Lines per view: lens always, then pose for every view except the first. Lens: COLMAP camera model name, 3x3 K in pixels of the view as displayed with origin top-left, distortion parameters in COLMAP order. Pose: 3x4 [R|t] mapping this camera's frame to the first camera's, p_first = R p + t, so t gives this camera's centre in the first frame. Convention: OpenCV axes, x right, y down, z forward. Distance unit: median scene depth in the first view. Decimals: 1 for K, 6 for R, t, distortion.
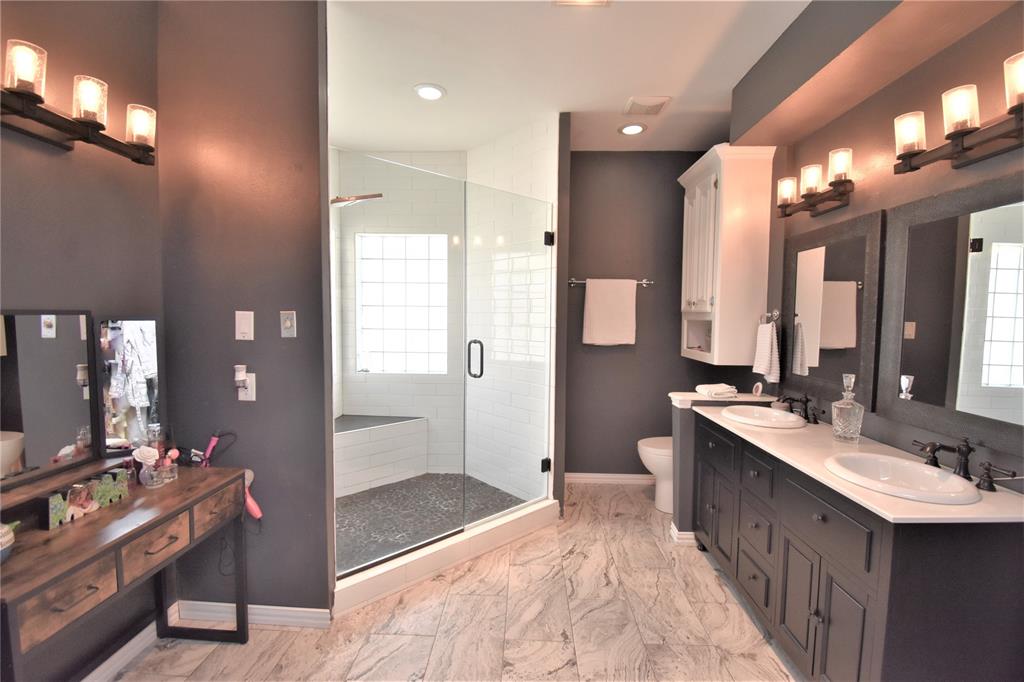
lens RADIAL K [[452.2, 0, 512.0], [0, 452.2, 341.0], [0, 0, 1]] dist [0.022403, -0.025547]
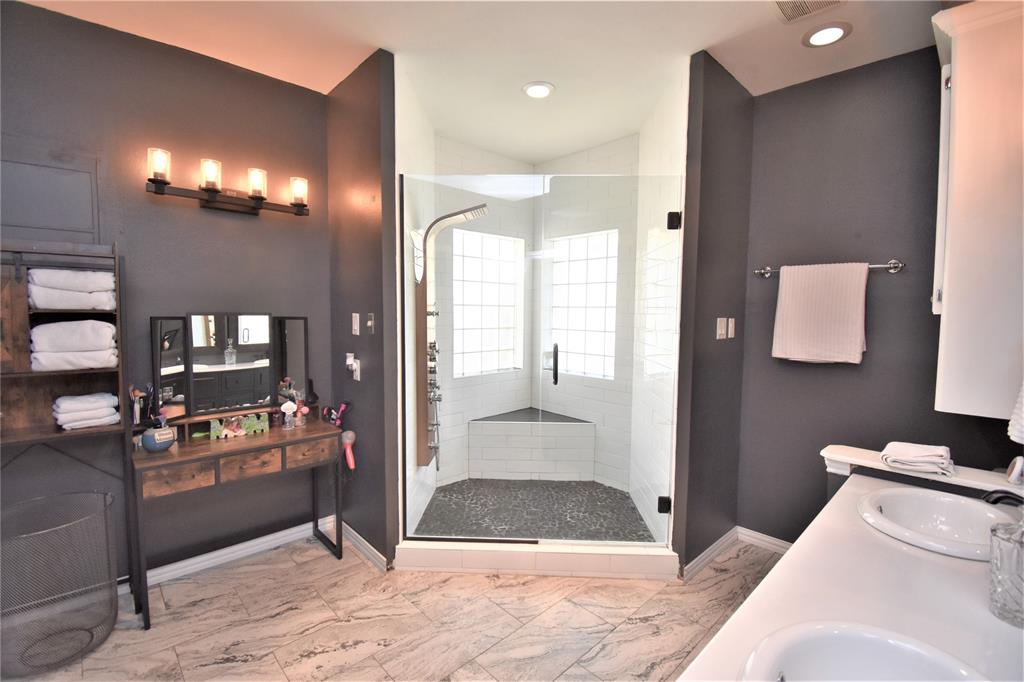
lens RADIAL K [[452.2, 0, 512.0], [0, 452.2, 341.0], [0, 0, 1]] dist [0.022403, -0.025547]
pose [[0.713749, 0.043367, -0.699058, 0.632069], [-0.042577, 0.998922, 0.018497, -0.026913], [0.699106, 0.016561, 0.714826, 0.343244]]
